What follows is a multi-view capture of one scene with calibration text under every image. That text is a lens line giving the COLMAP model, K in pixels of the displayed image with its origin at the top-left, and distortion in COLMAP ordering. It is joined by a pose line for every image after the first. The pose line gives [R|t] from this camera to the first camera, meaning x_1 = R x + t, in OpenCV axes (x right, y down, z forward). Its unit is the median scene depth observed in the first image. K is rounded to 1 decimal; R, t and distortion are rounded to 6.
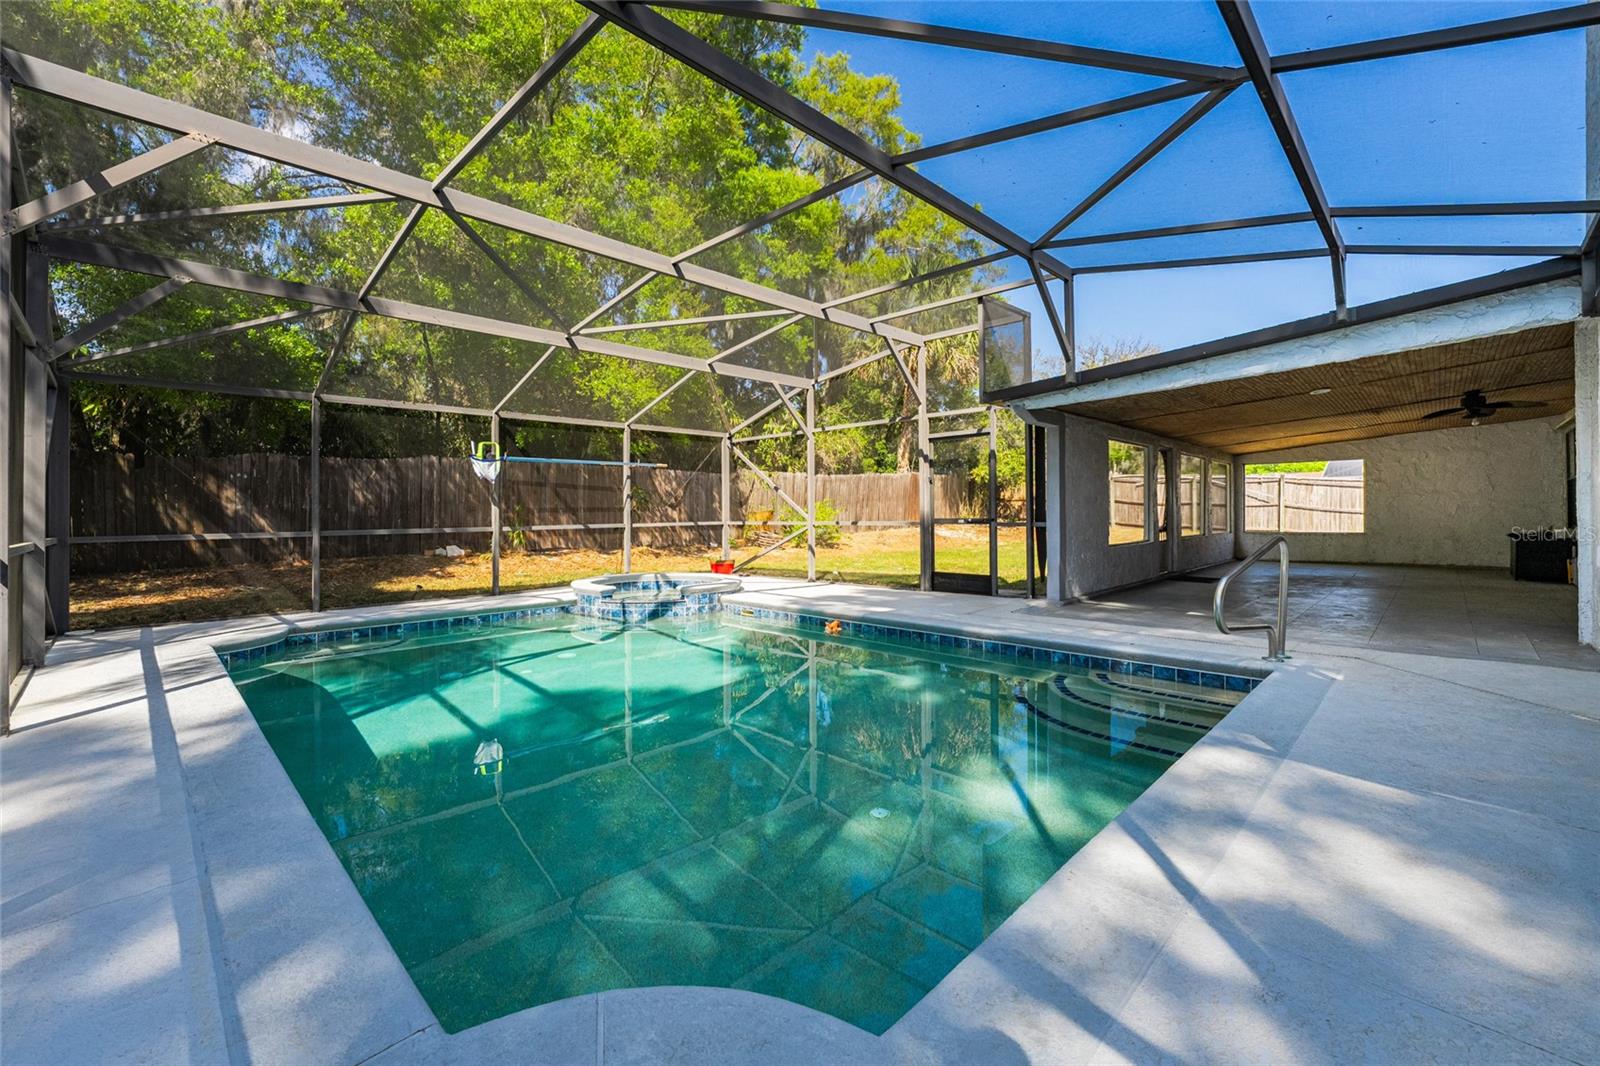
lens RADIAL K [[660.5, 0, 800.4], [0, 660.5, 510.2], [0, 0, 1]] dist [-0.000928, -0.000125]
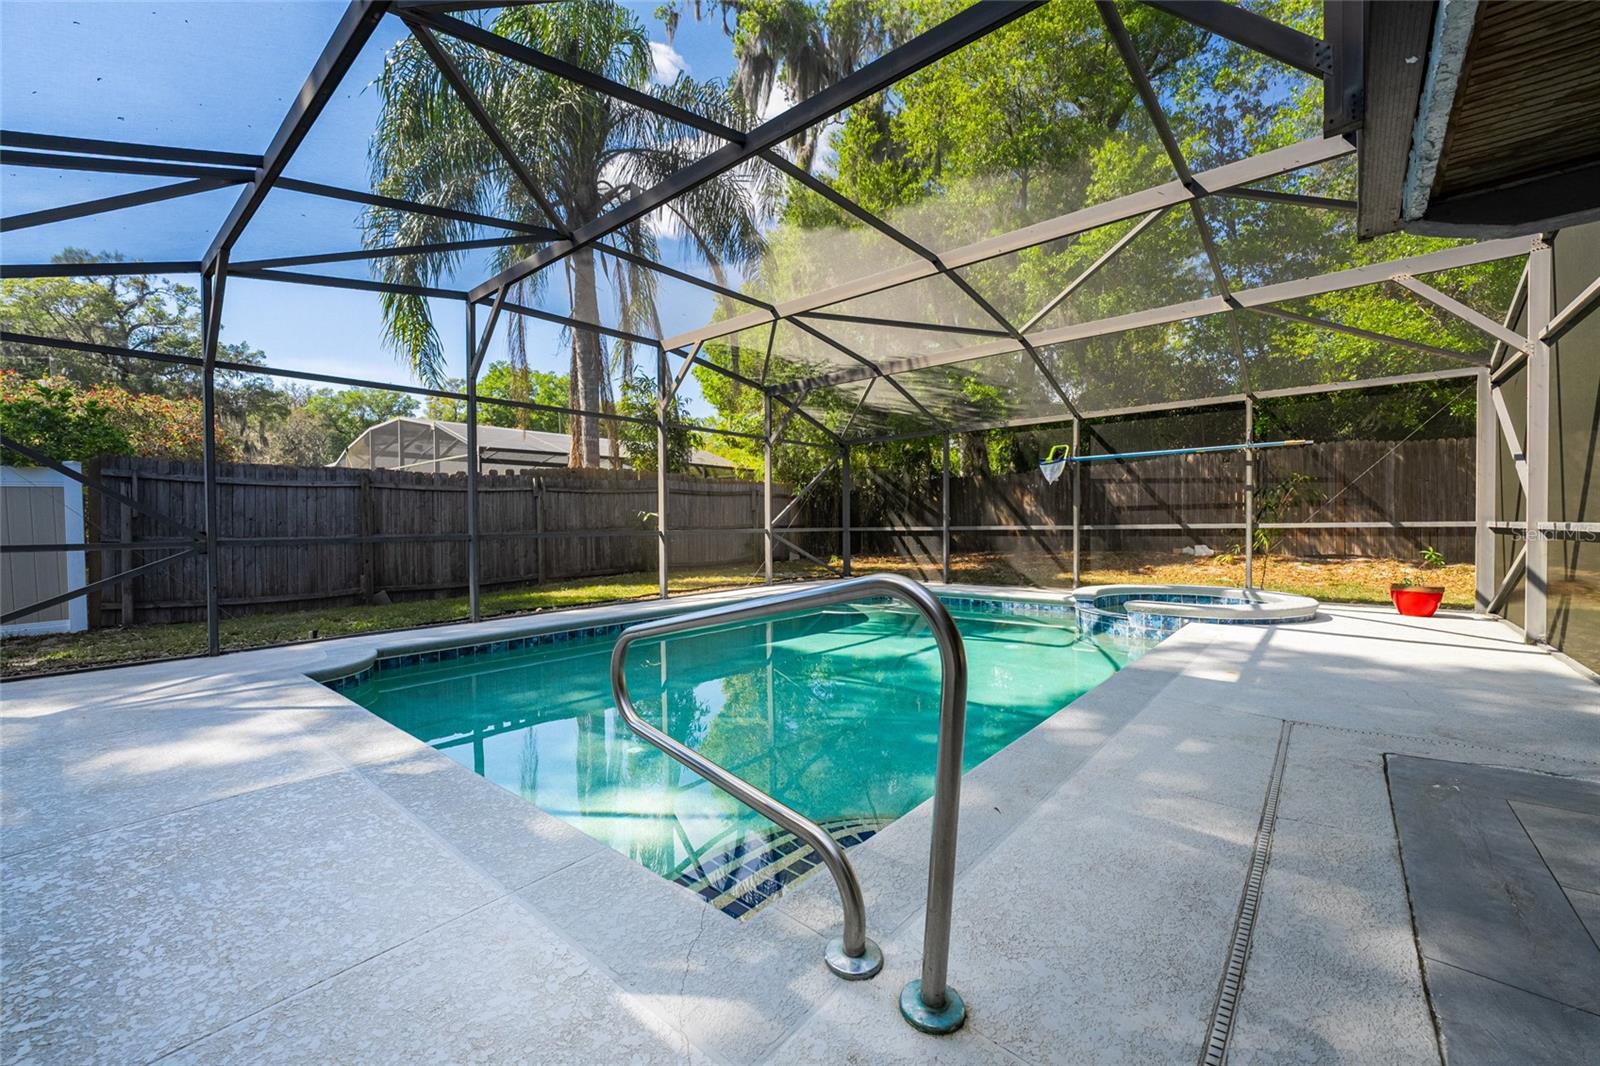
lens RADIAL K [[648.6, 0, 800.0], [0, 648.6, 533.0], [0, 0, 1]] dist [0.000185, 0.000009]
pose [[0.075431, 0.022477, -0.996898, 0.525672], [0.016352, 0.999584, 0.023775, 0.005572], [0.997017, -0.018095, 0.075032, 0.483634]]
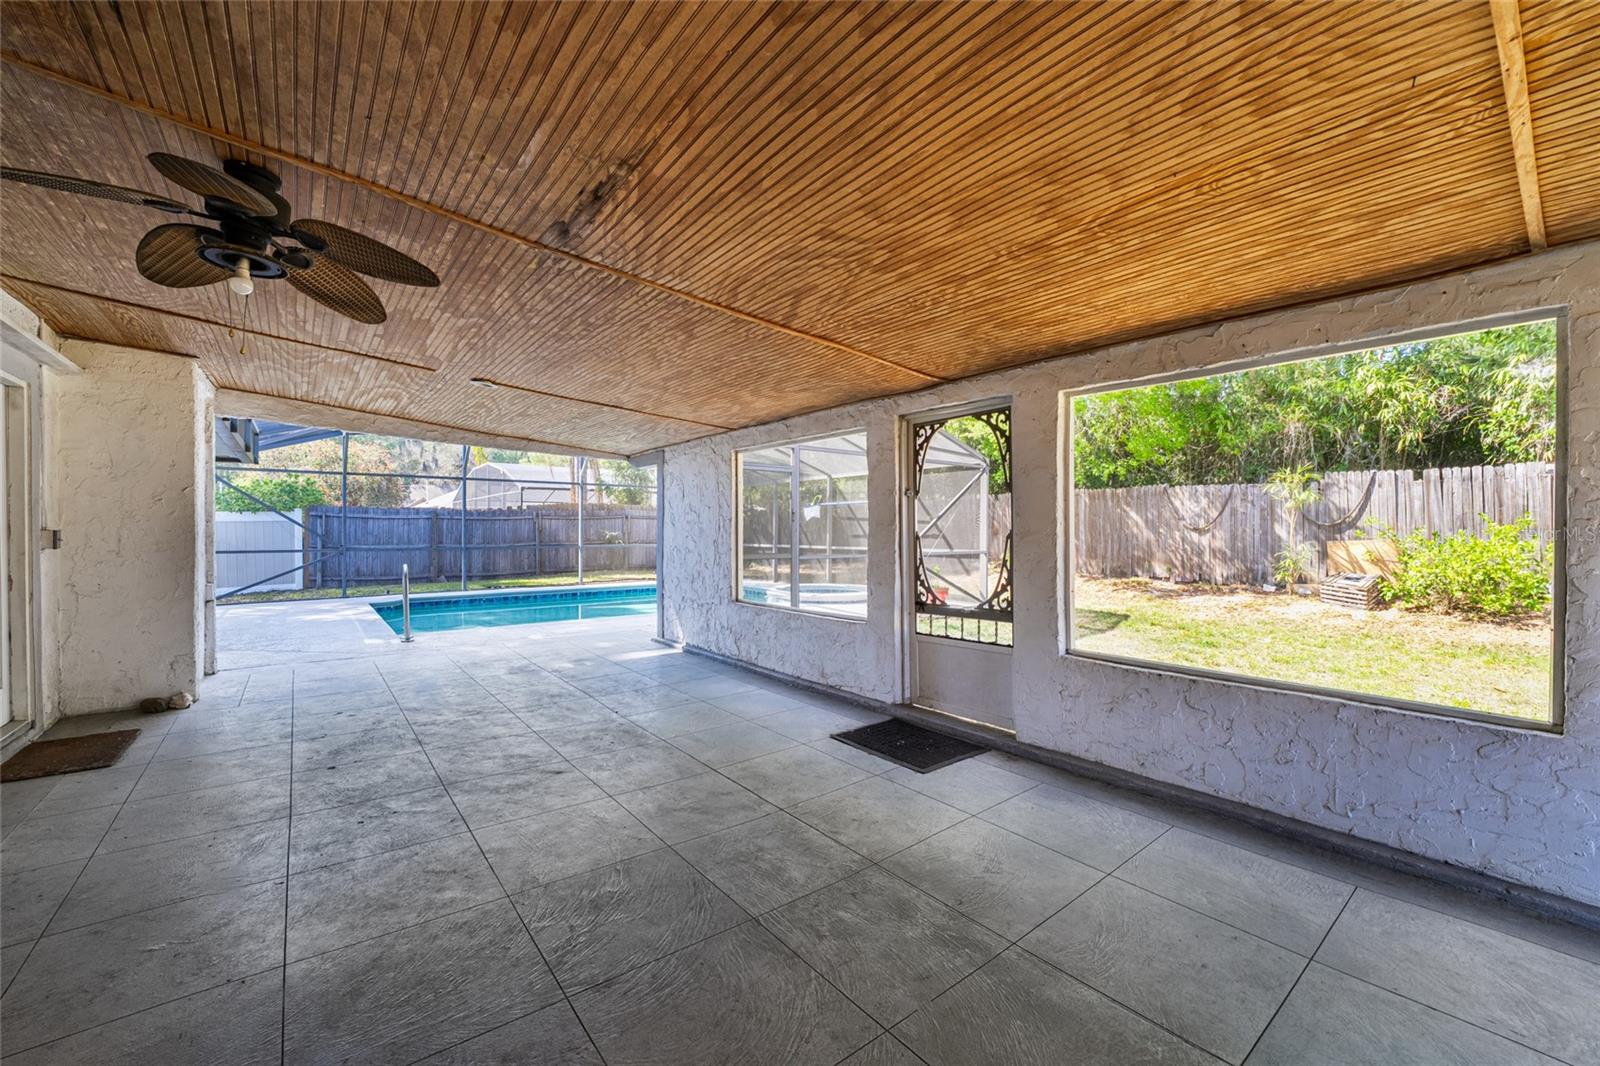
lens RADIAL K [[650.0, 0, 800.0], [0, 650.0, 533.0], [0, 0, 1]] dist [0.000174, 0.000011]
pose [[-0.108976, 0.004585, -0.994034, 1.033044], [0.007099, 0.999967, 0.003835, -0.006951], [0.994019, -0.006639, -0.109005, 0.972612]]
